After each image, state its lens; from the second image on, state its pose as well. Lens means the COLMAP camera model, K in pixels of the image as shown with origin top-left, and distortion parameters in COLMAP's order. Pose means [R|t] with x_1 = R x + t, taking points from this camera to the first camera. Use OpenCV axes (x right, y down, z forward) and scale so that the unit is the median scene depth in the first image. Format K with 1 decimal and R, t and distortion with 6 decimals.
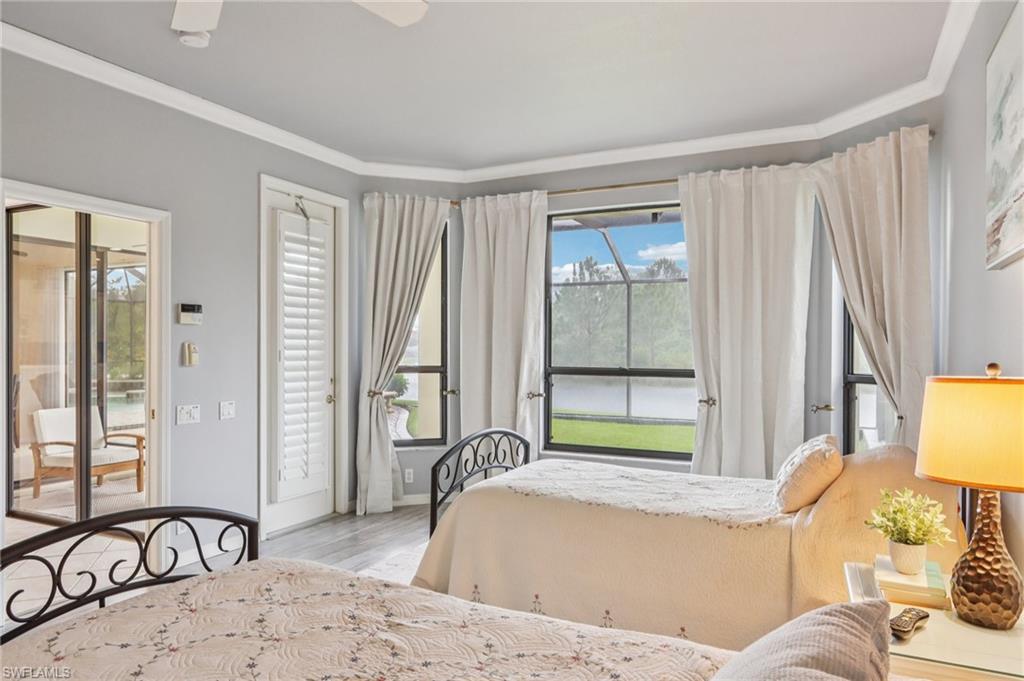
lens RADIAL K [[685.7, 0, 512.7], [0, 685.7, 345.3], [0, 0, 1]] dist [-0.008874, -0.004018]
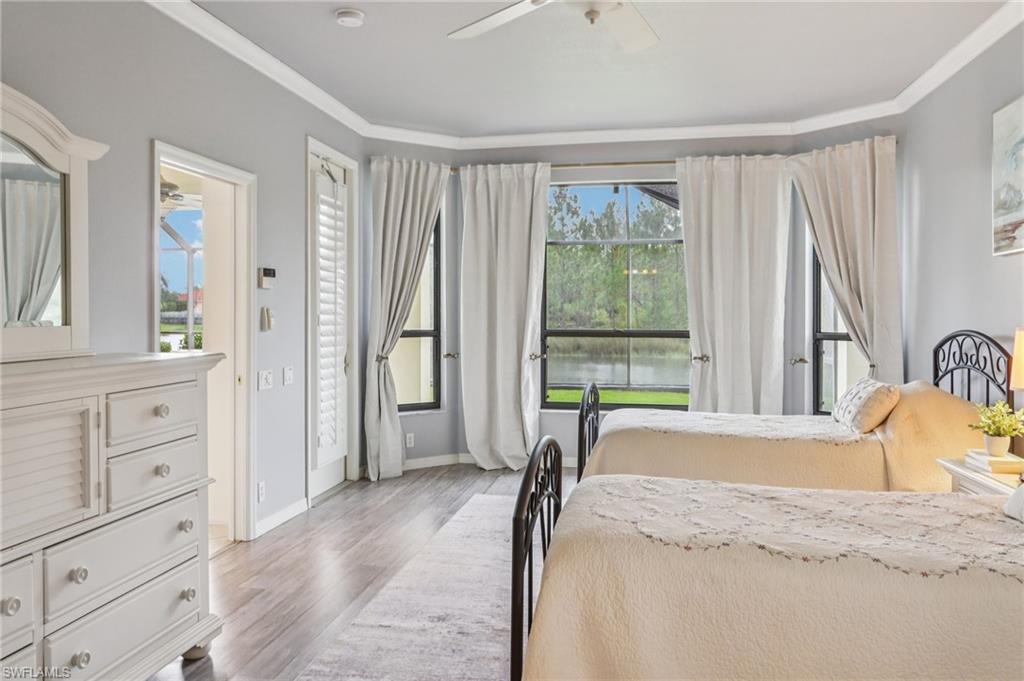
lens RADIAL K [[779.3, 0, 504.2], [0, 779.3, 306.6], [0, 0, 1]] dist [-0.006043, -0.000389]
pose [[0.960156, -0.001194, 0.279461, -0.386075], [0.002201, 0.999992, -0.003291, -0.000346], [-0.279455, 0.003775, 0.960151, -0.147368]]
